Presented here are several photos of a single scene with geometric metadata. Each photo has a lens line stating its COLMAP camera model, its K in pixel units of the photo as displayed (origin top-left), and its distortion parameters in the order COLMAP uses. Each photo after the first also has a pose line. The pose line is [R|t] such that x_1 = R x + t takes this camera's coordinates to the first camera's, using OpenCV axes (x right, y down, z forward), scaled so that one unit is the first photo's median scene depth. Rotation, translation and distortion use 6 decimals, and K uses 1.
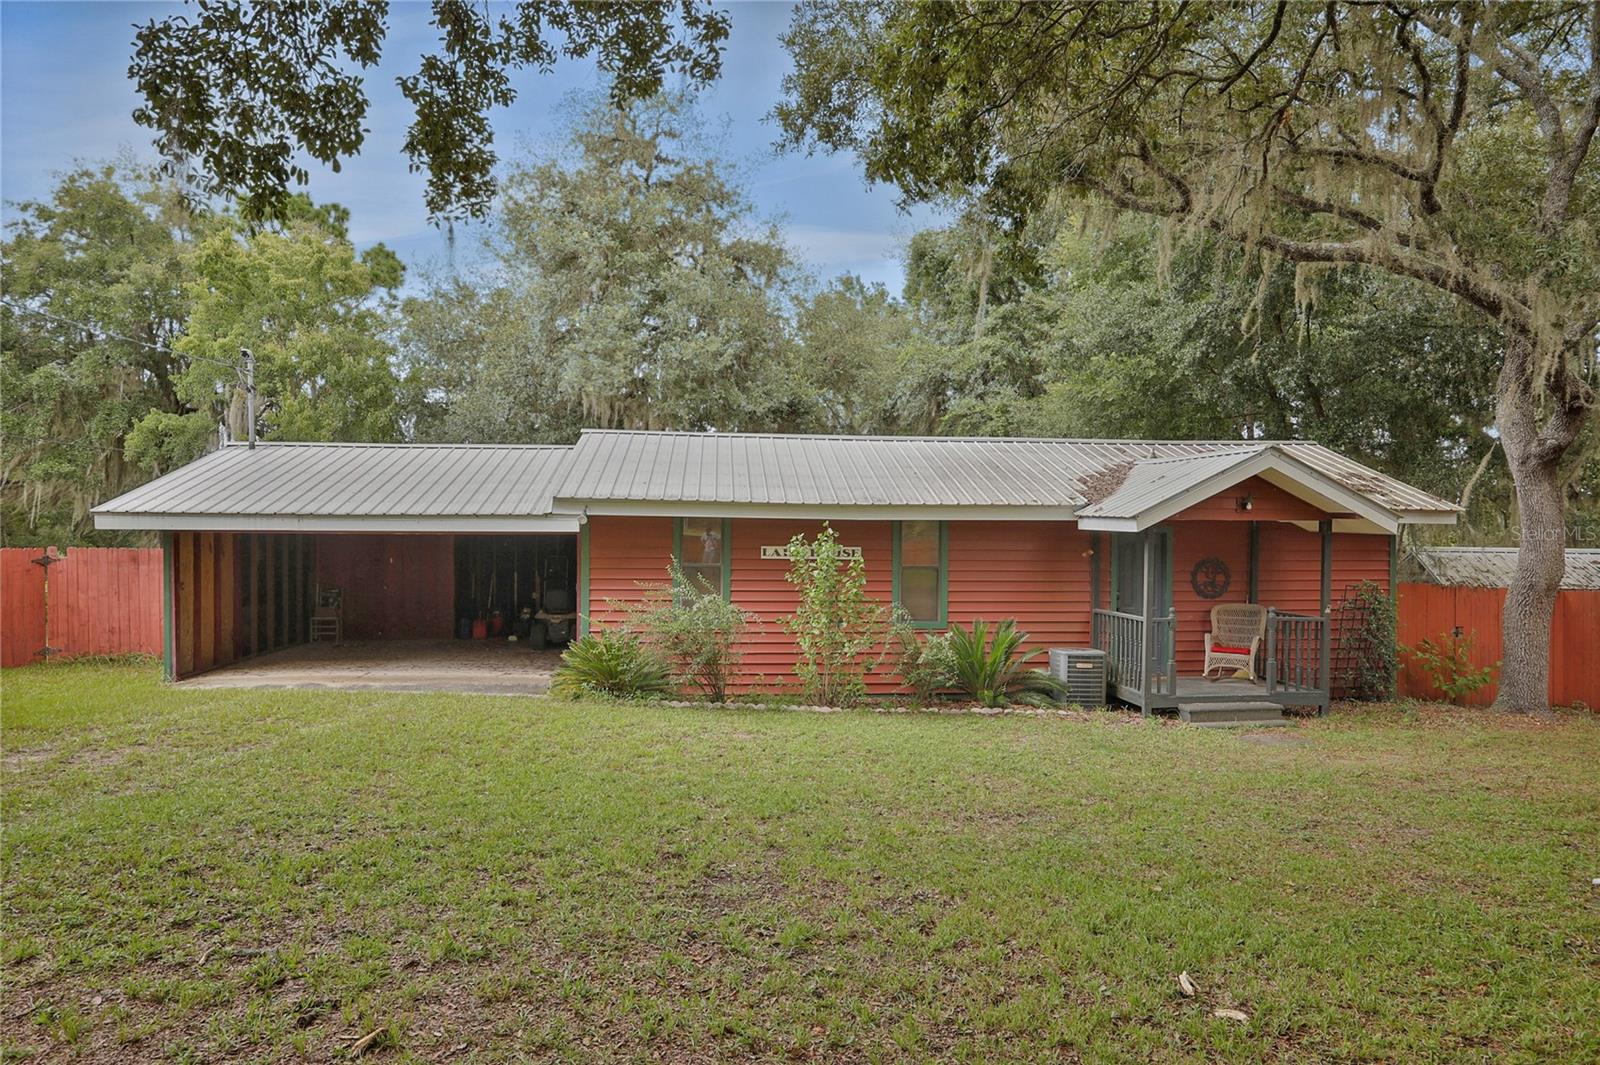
lens RADIAL K [[1004.0, 0, 799.8], [0, 1004.0, 531.2], [0, 0, 1]] dist [-0.024326, -0.000457]
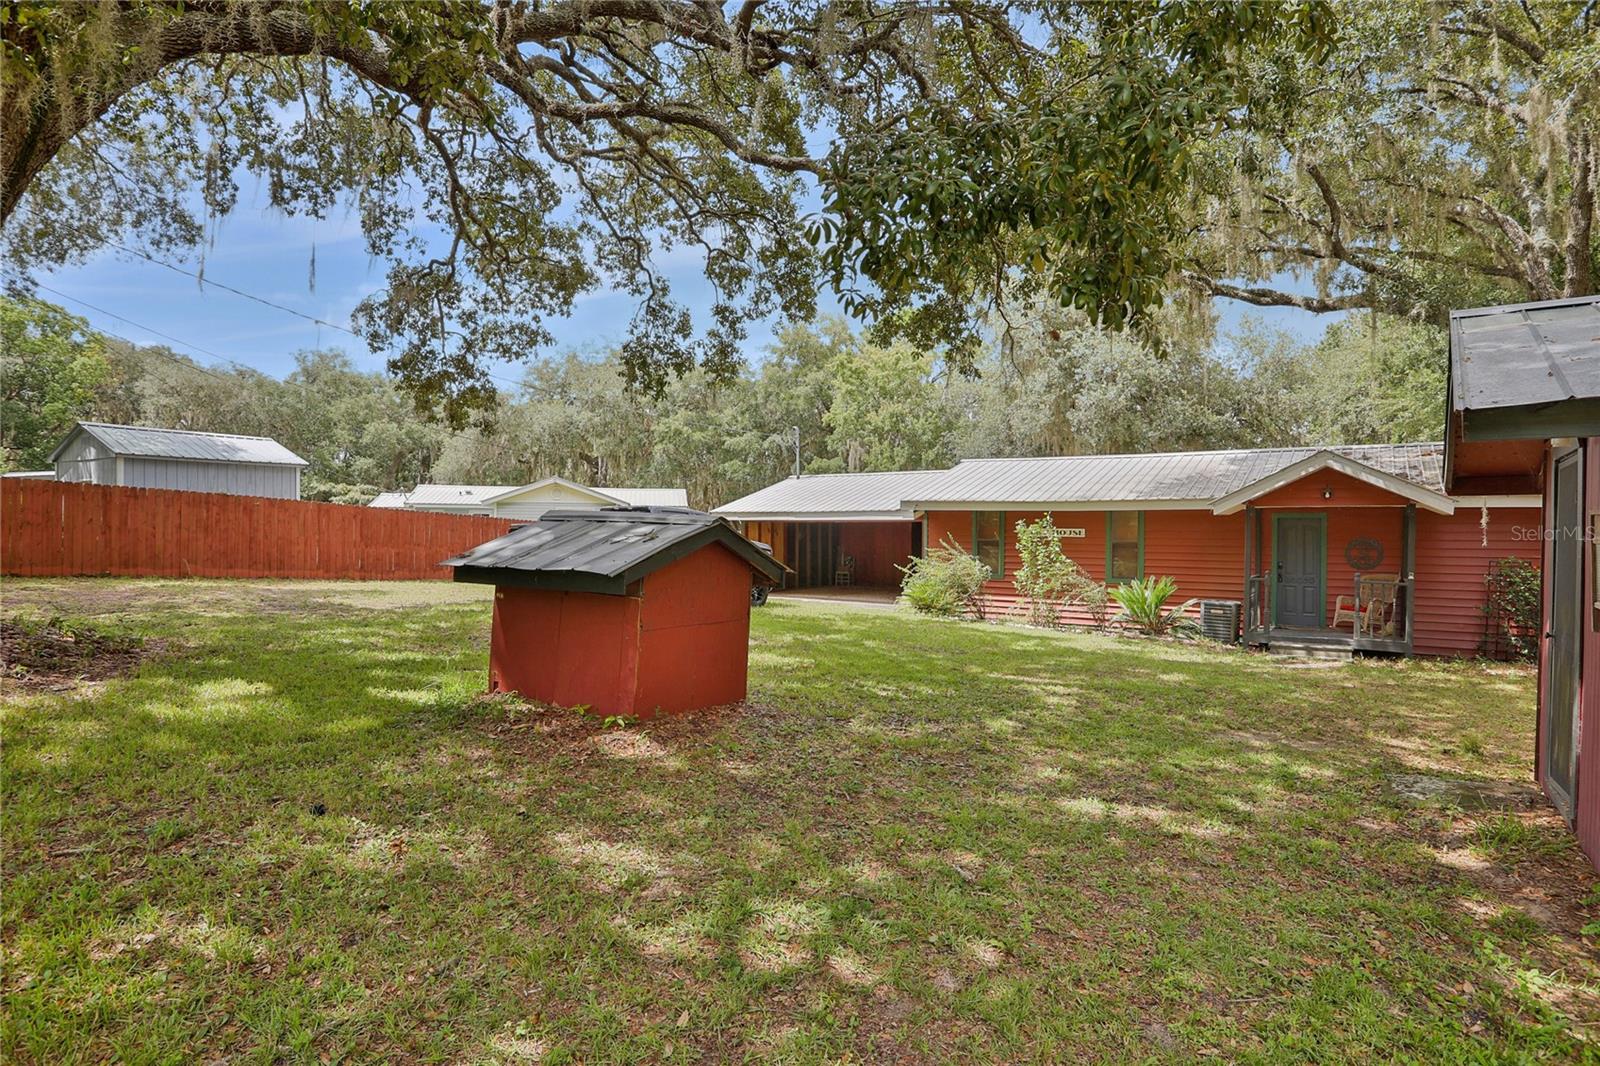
lens RADIAL K [[789.1, 0, 799.0], [0, 789.1, 532.4], [0, 0, 1]] dist [-0.068187, 0.024980]
pose [[0.775637, 0.002416, -0.631174, 0.500251], [-0.005068, 0.999984, -0.002400, 0.027215], [0.631159, 0.005060, 0.775637, -0.204655]]
